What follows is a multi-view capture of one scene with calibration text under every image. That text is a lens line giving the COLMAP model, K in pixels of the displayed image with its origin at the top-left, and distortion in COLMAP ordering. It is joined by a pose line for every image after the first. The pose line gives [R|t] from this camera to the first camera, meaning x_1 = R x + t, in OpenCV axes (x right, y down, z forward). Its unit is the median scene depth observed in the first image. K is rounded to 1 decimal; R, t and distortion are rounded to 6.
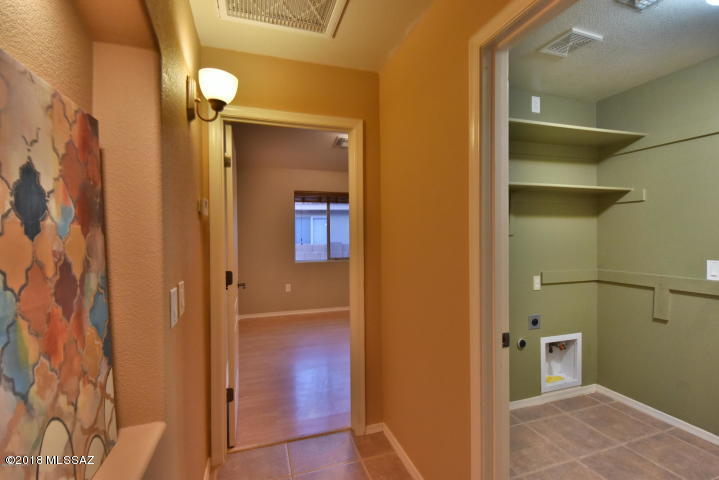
lens RADIAL K [[320.7, 0, 359.5], [0, 320.7, 240.0], [0, 0, 1]] dist [0.003213, -0.015462]
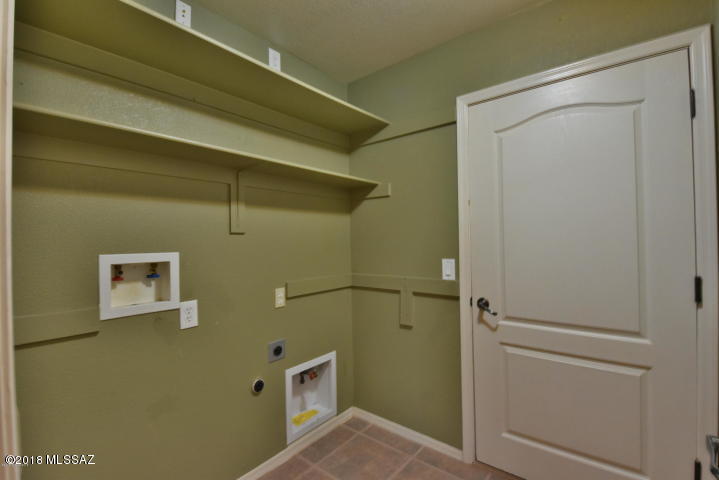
lens RADIAL K [[320.7, 0, 359.5], [0, 320.7, 240.0], [0, 0, 1]] dist [0.003213, -0.015462]
pose [[0.833591, -0.007653, 0.552329, 0.296482], [0.019134, 0.999704, -0.015026, 0.014369], [-0.552051, 0.023094, 0.833491, 0.269161]]
